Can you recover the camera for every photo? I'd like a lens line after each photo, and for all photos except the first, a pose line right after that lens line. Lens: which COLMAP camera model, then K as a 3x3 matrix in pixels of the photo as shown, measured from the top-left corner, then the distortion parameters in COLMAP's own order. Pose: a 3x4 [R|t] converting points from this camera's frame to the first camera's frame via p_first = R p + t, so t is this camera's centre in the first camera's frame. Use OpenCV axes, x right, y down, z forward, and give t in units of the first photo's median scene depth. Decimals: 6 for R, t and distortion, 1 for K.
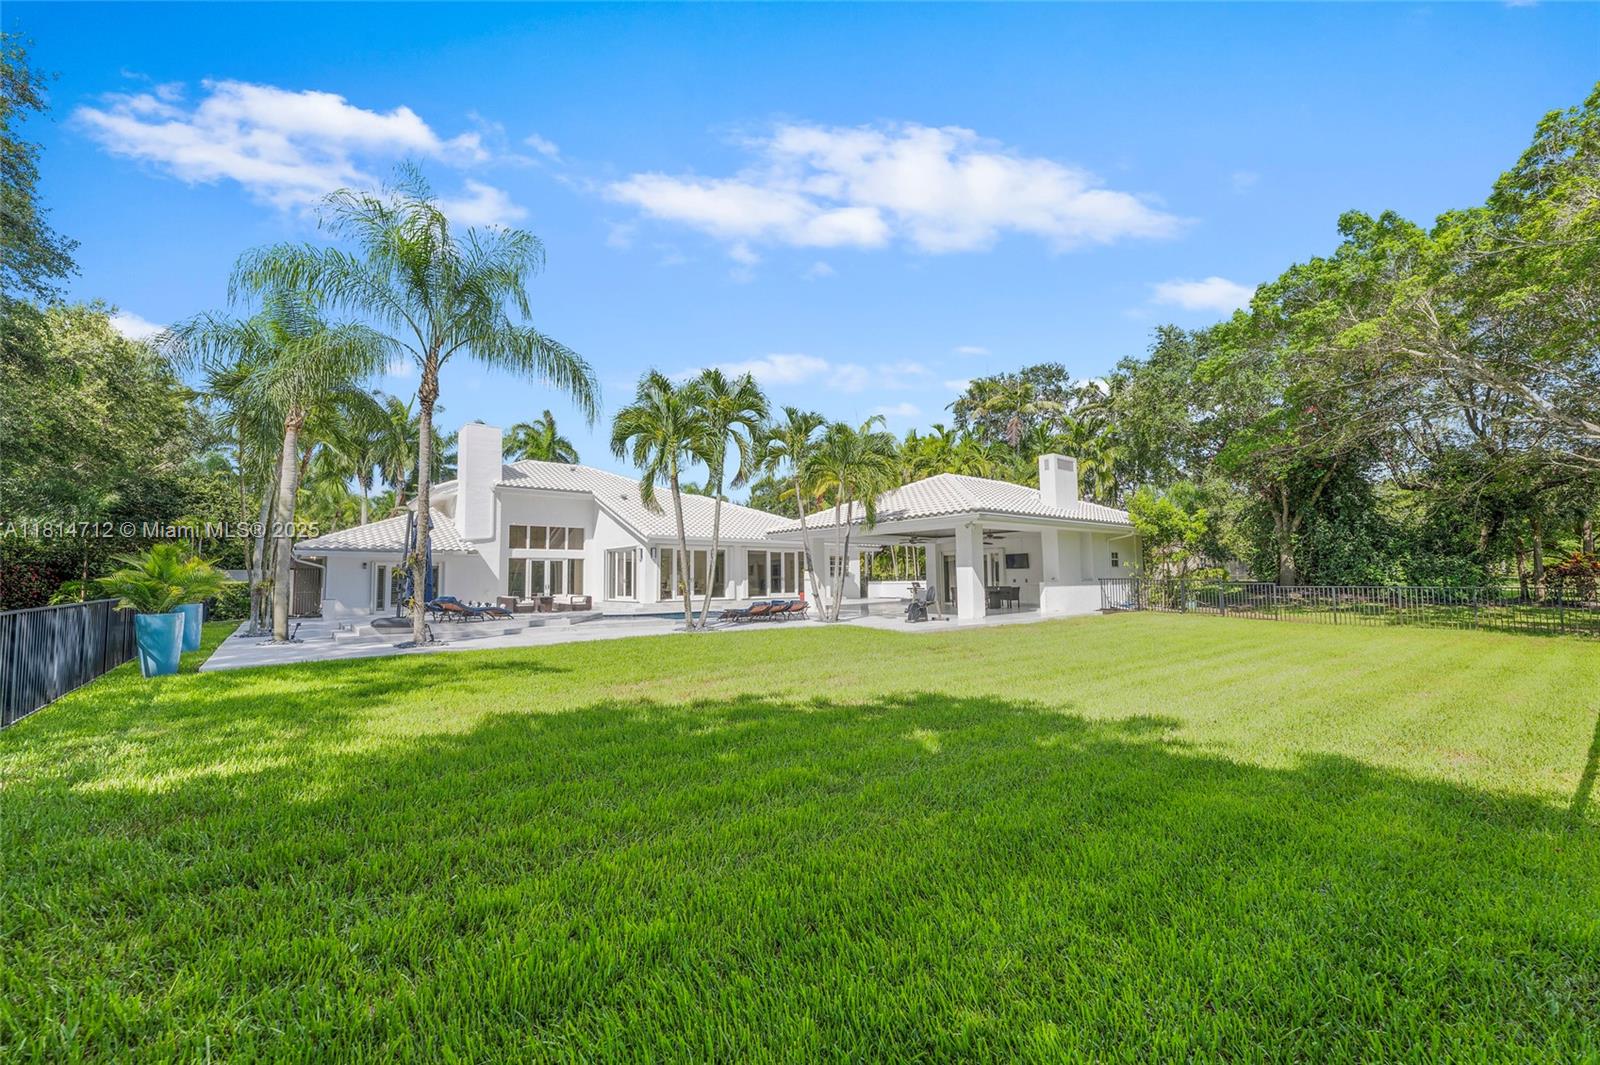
lens RADIAL K [[636.9, 0, 800.0], [0, 636.9, 532.5], [0, 0, 1]] dist [0.000263, -0.000044]
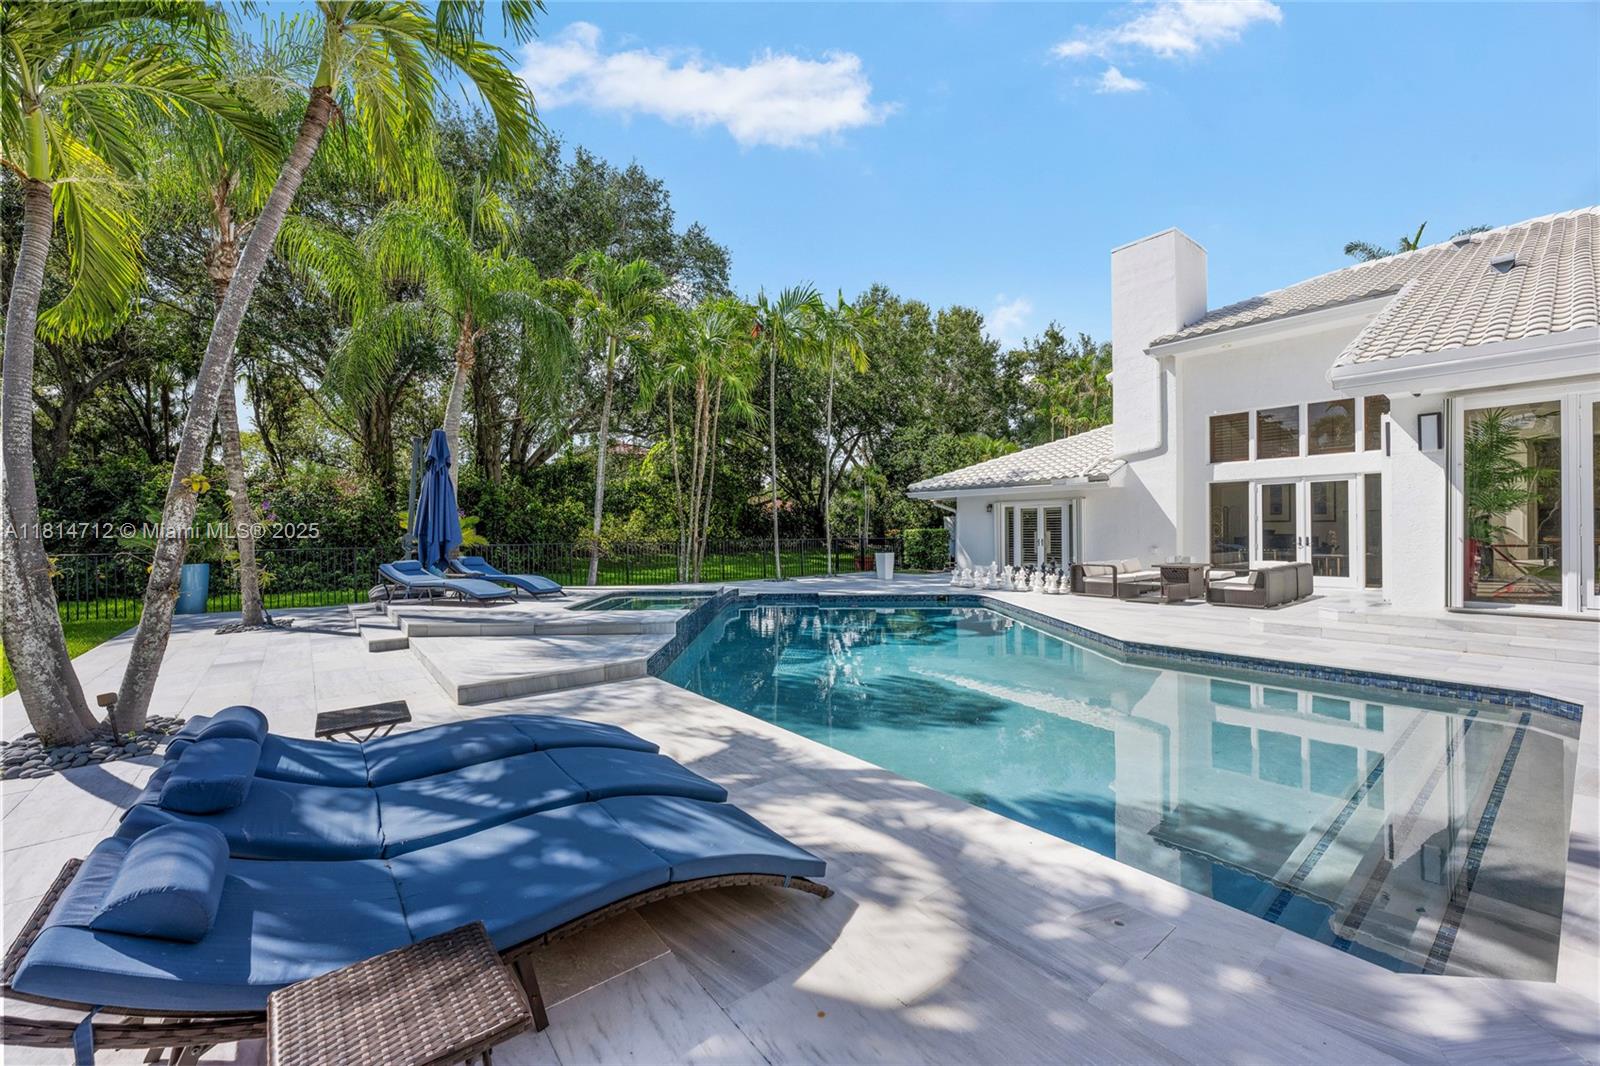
lens RADIAL K [[633.1, 0, 800.1], [0, 633.1, 523.8], [0, 0, 1]] dist [-0.001467, -0.000087]
pose [[-0.003940, -0.002030, -0.999990, 0.040567], [0.081225, 0.996693, -0.002344, 0.048131], [0.996688, -0.081233, -0.003762, 0.695100]]
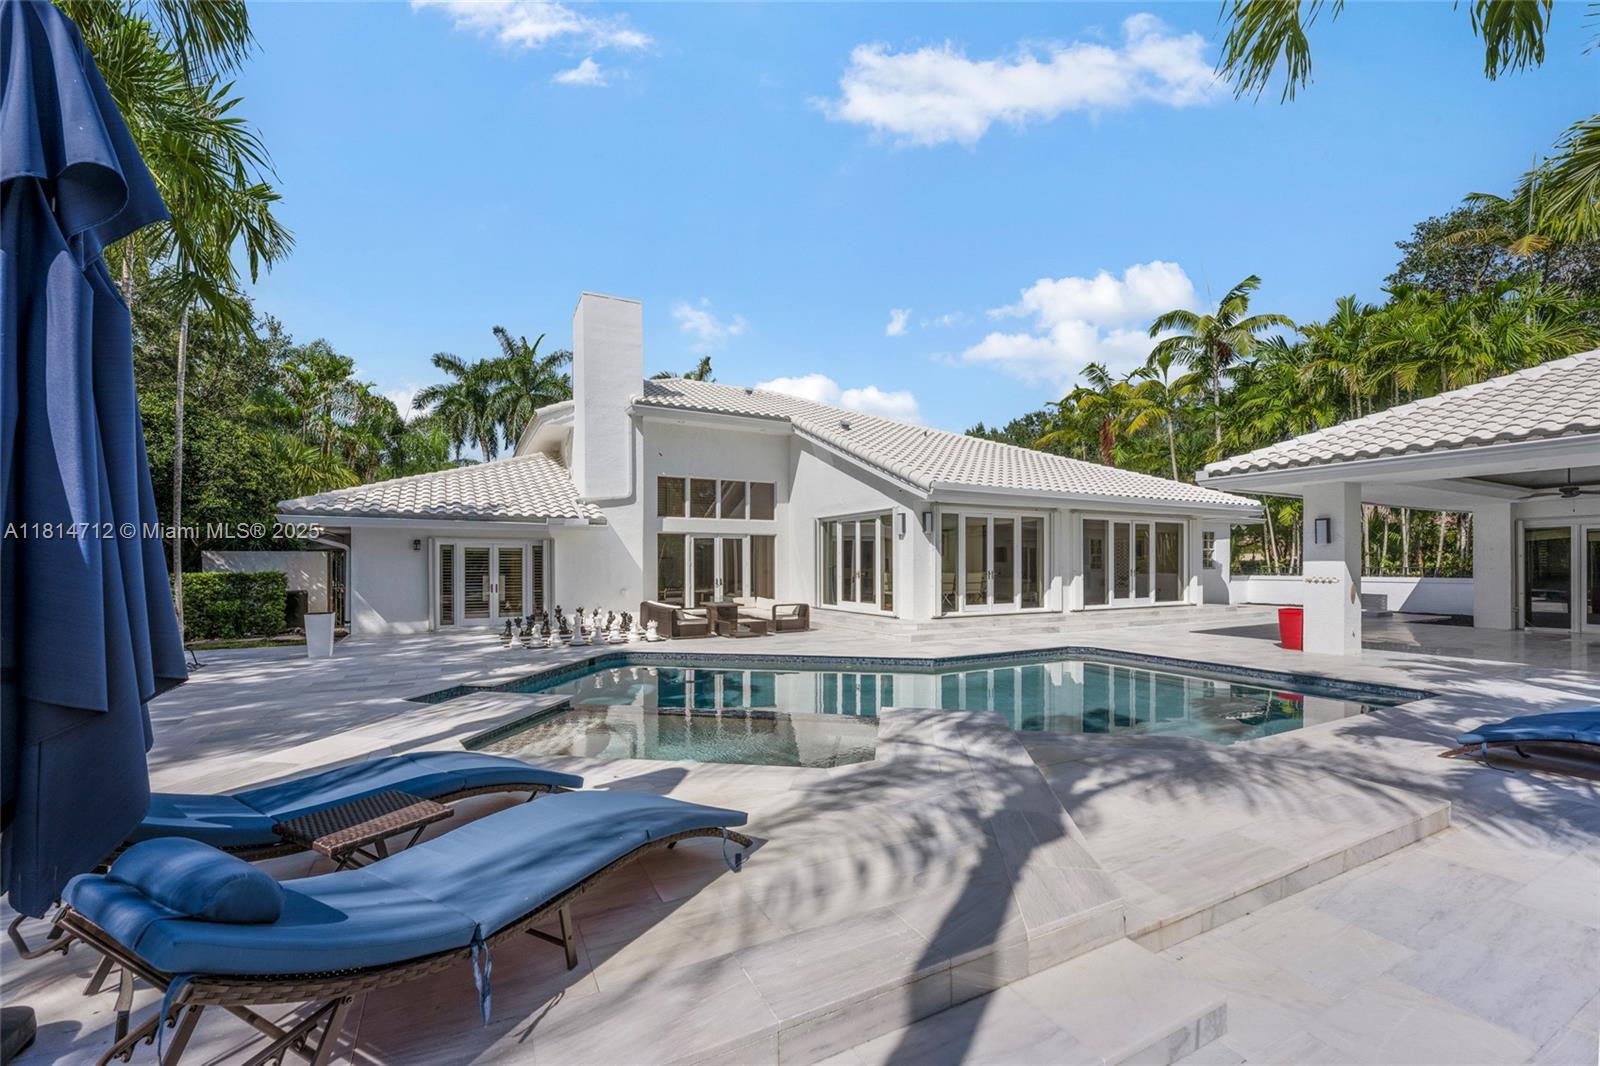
lens RADIAL K [[649.7, 0, 802.0], [0, 649.7, 550.2], [0, 0, 1]] dist [-0.001291, -0.000135]
pose [[0.981156, 0.004666, -0.193161, -0.217737], [0.005815, 0.998543, 0.053656, 0.025094], [0.193130, -0.053768, 0.979699, 0.453418]]
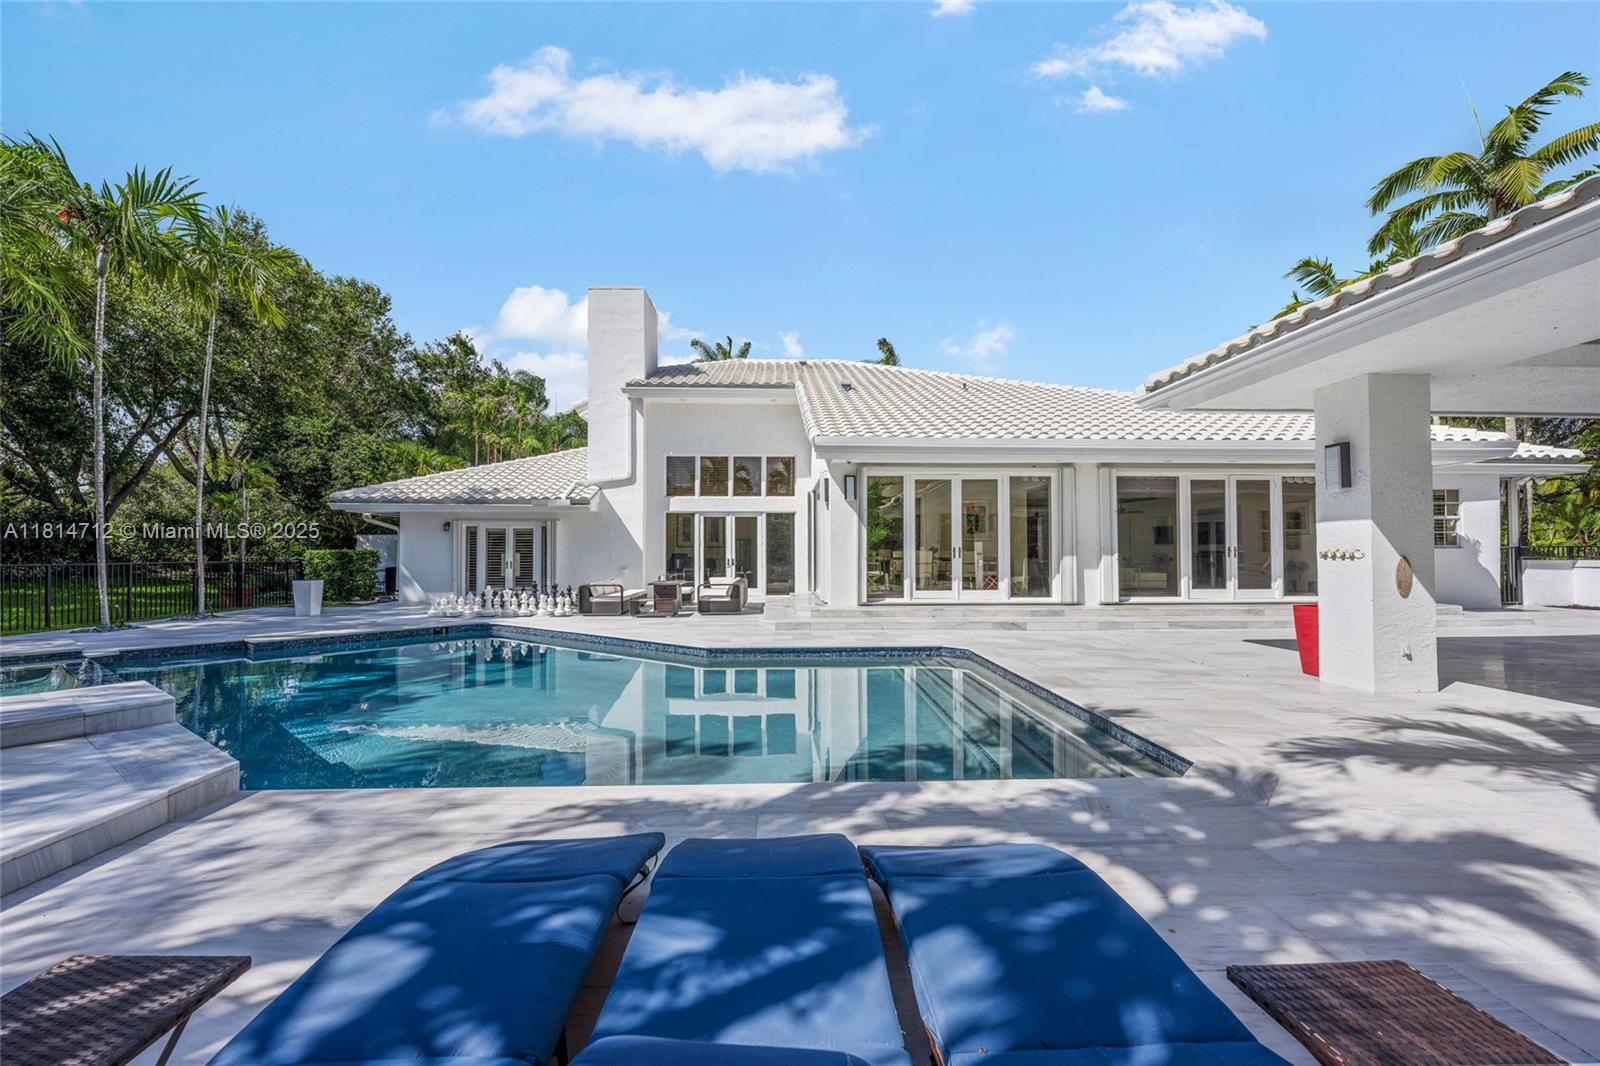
lens RADIAL K [[638.8, 0, 801.8], [0, 638.8, 529.7], [0, 0, 1]] dist [-0.001587, -0.000275]
pose [[0.803363, -0.013056, -0.595347, -0.007147], [0.036915, 0.998929, 0.027907, 0.044918], [0.594345, -0.044396, 0.802984, 0.615357]]
